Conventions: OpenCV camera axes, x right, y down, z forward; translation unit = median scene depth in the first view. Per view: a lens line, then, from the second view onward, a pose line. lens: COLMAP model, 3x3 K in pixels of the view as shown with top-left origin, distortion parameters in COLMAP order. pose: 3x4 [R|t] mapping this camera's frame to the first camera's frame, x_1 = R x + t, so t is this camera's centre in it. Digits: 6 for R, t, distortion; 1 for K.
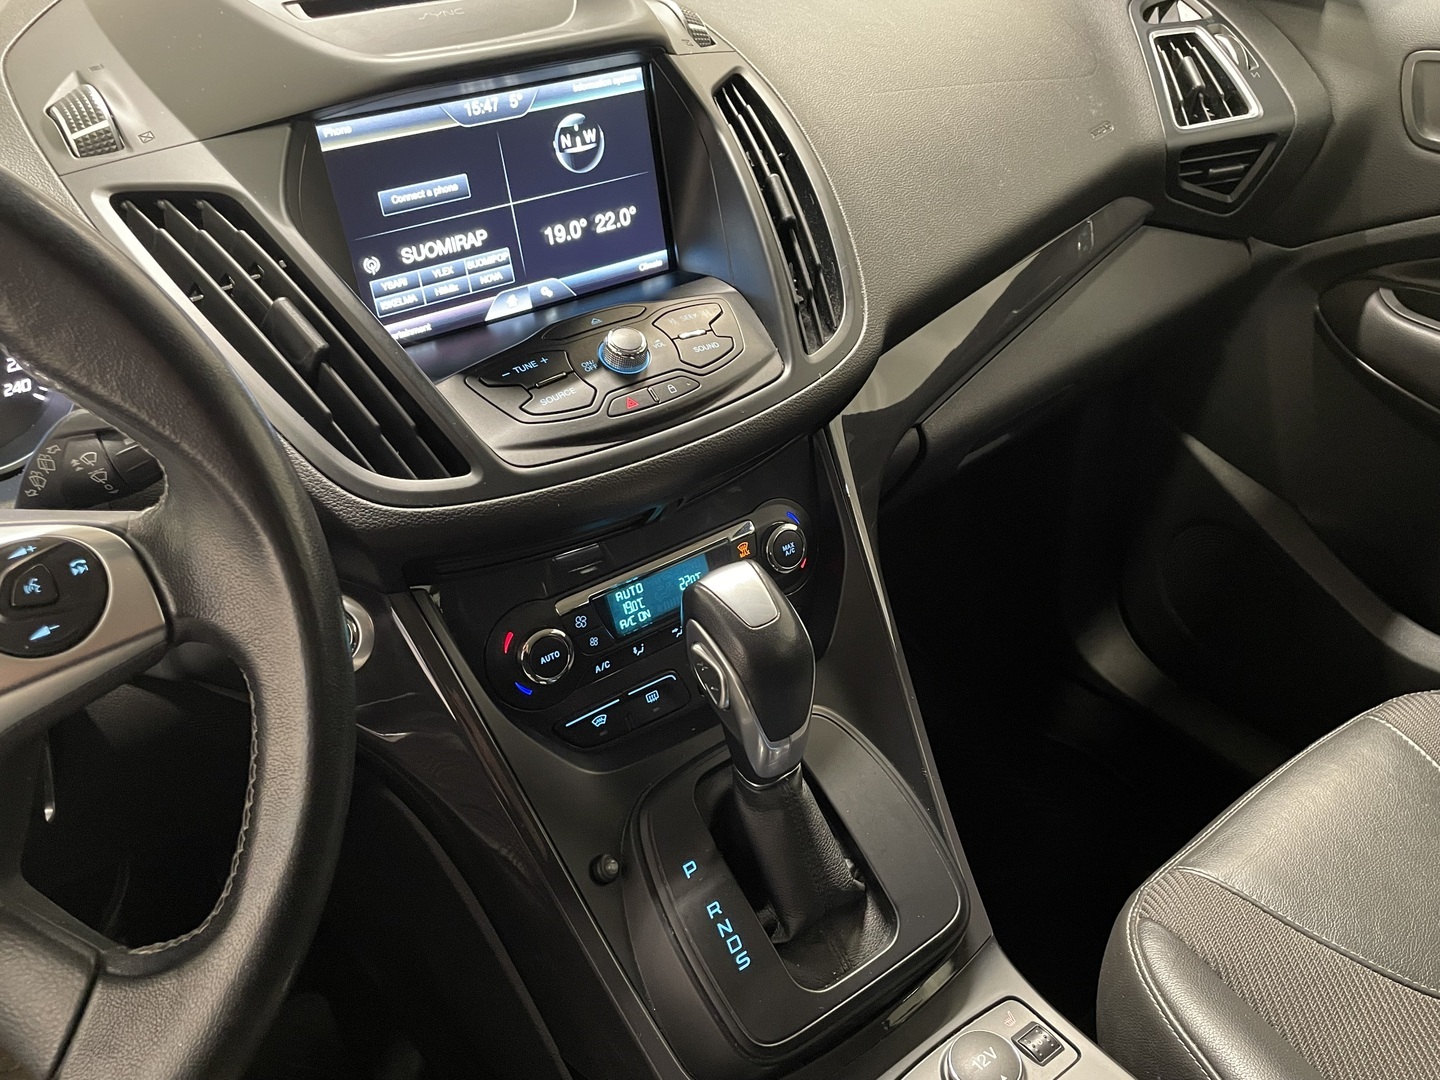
lens RADIAL K [[1185.9, 0, 726.9], [0, 1185.9, 546.6], [0, 0, 1]] dist [0.099665, -0.139852]
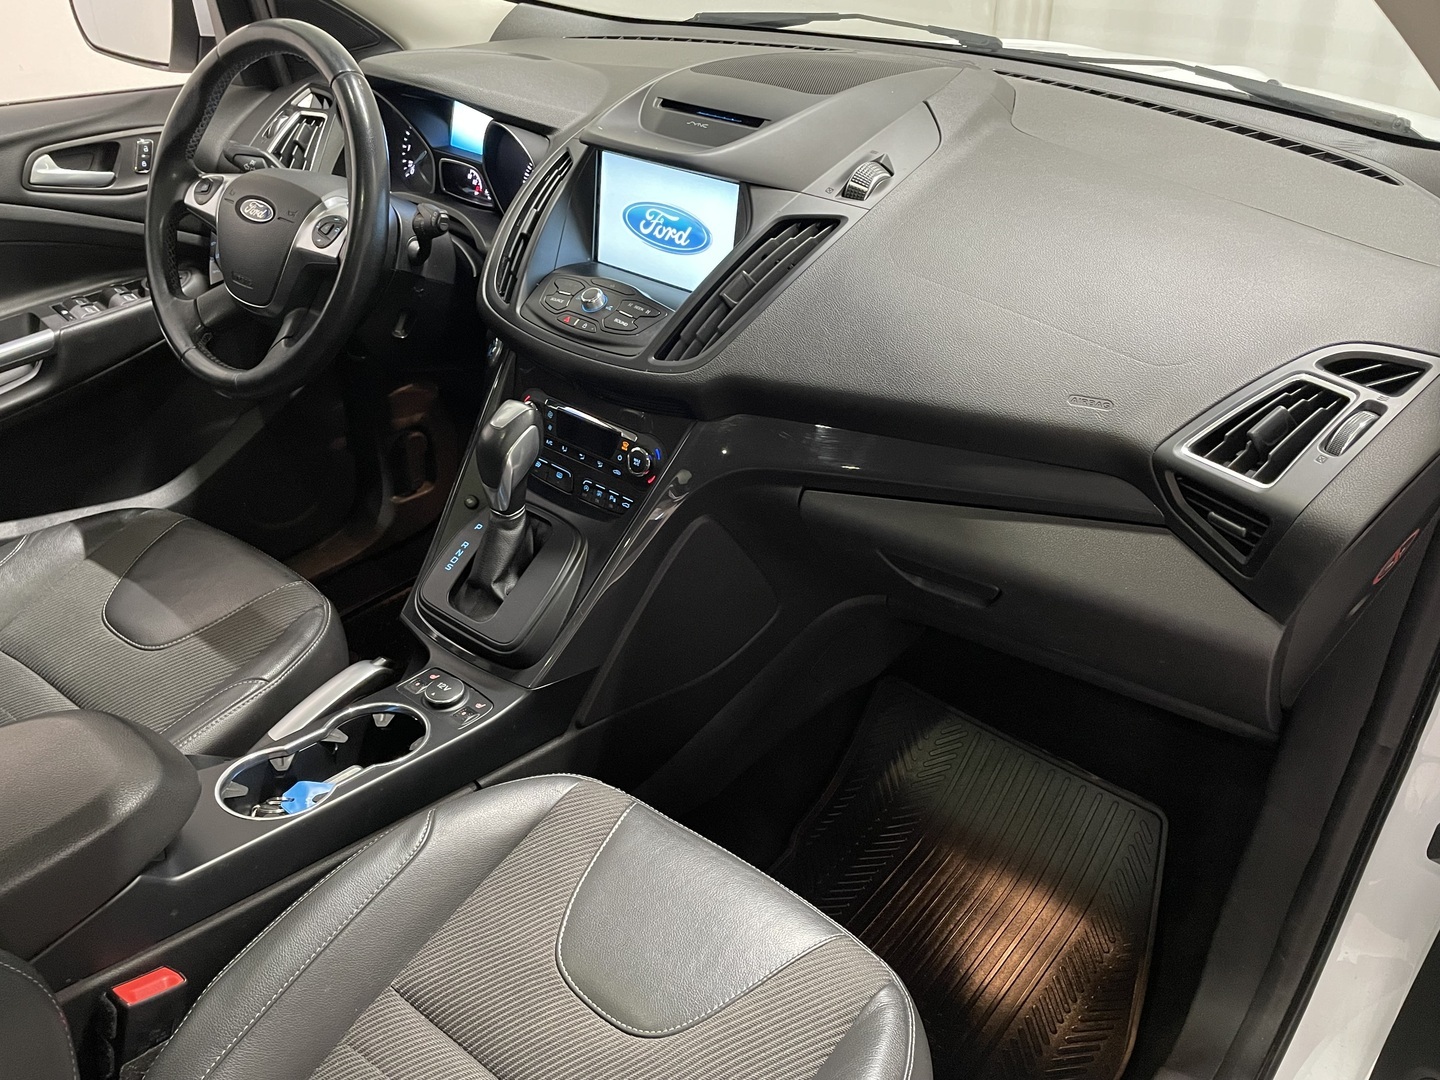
lens RADIAL K [[1220.4, 0, 726.7], [0, 1220.4, 540.3], [0, 0, 1]] dist [0.094614, -0.194682]
pose [[0.241327, 0.545735, -0.802455, 1.683045], [-0.539298, 0.762872, 0.356628, -0.657473], [0.806795, 0.346699, 0.478416, 0.329877]]
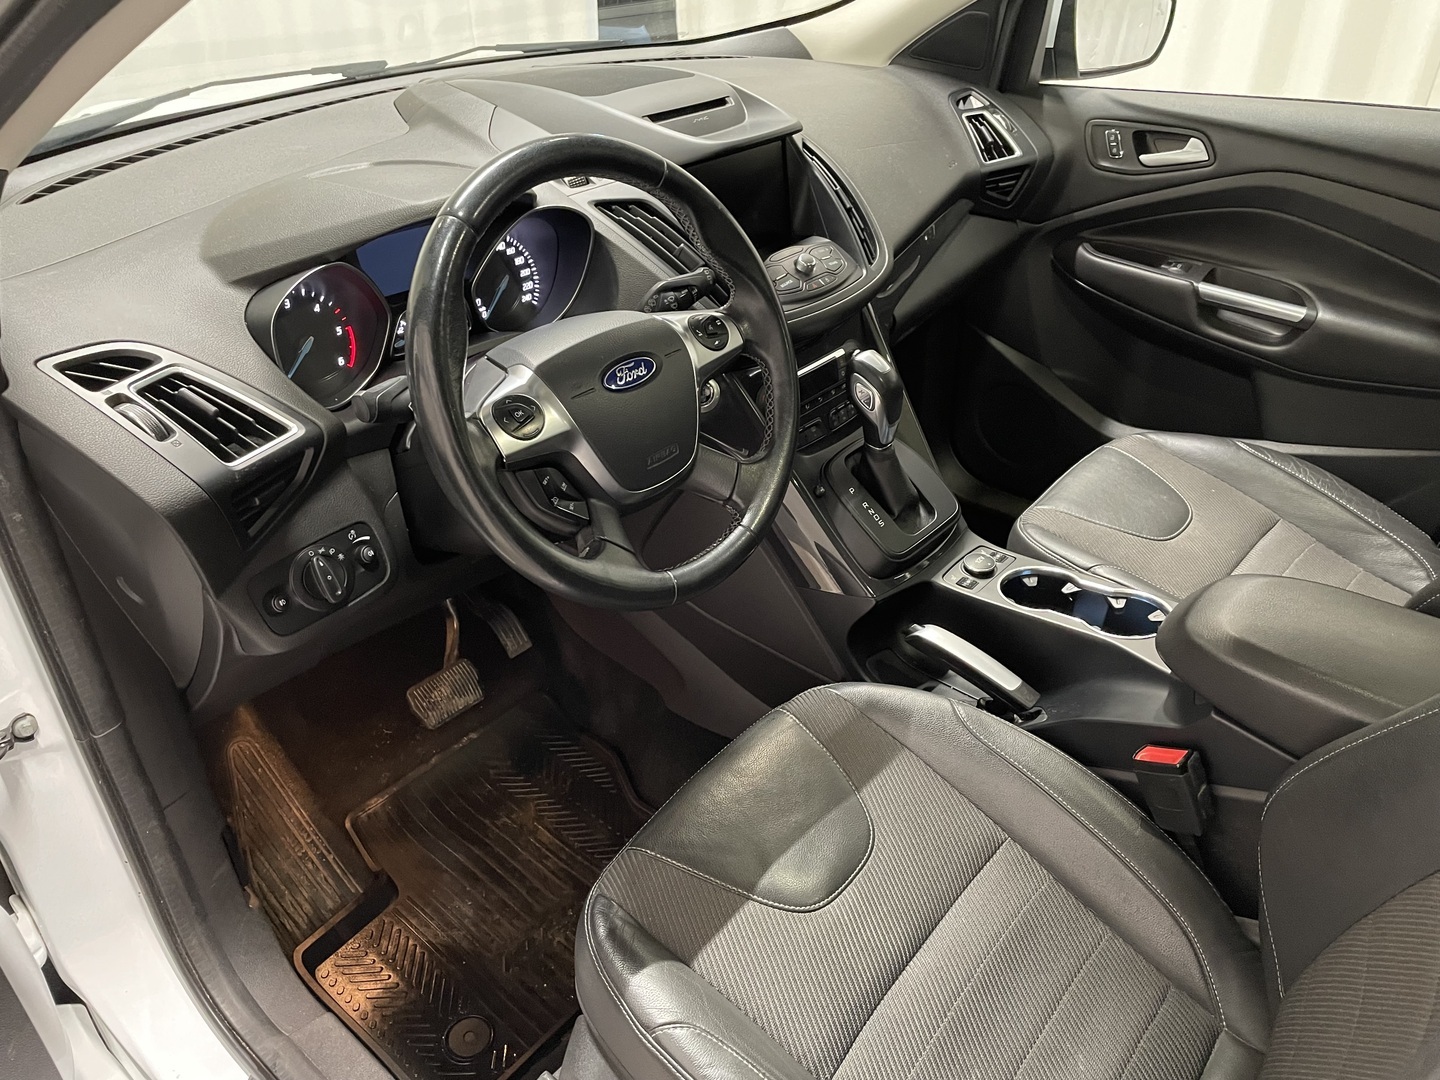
lens RADIAL K [[1094.5, 0, 723.7], [0, 1094.5, 529.9], [0, 0, 1]] dist [0.107157, -0.165853]
pose [[0.973770, -0.094234, 0.207103, -0.676707], [0.099360, 0.994946, -0.014468, 0.333320], [-0.204693, 0.034667, 0.978212, -0.949729]]
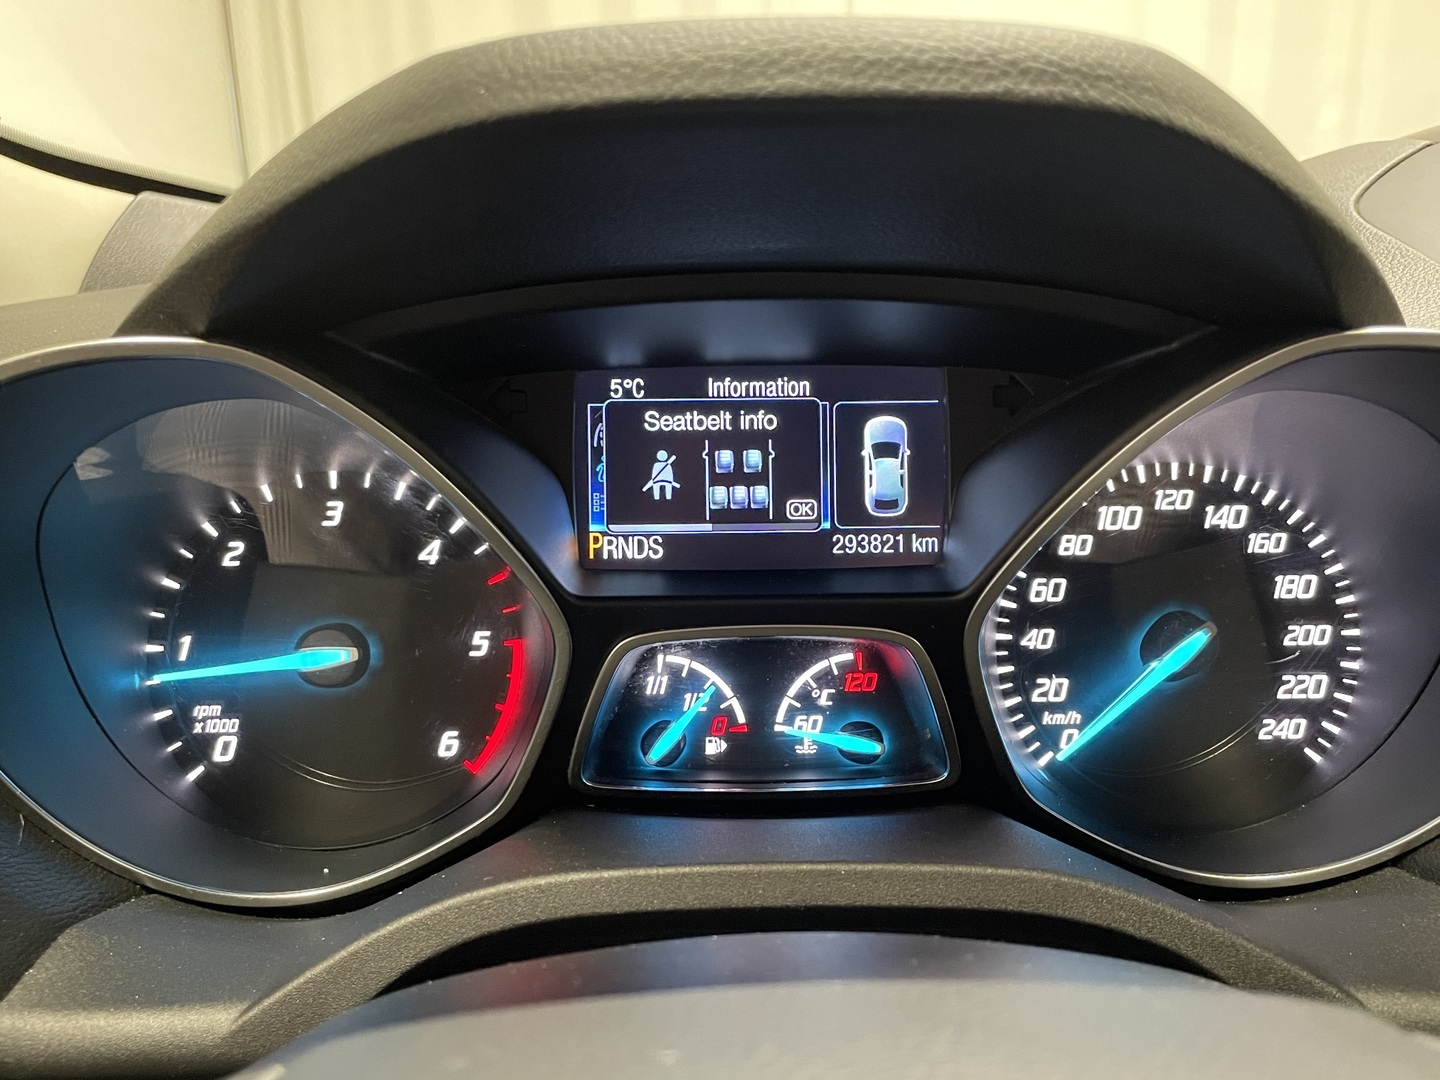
lens RADIAL K [[1220.4, 0, 726.7], [0, 1220.4, 540.3], [0, 0, 1]] dist [0.094614, -0.194682]
pose [[0.815821, 0.175450, -0.551047, -0.491591], [-0.327375, 0.925601, -0.189970, -0.023174], [0.476720, 0.335380, 0.812563, 0.395681]]
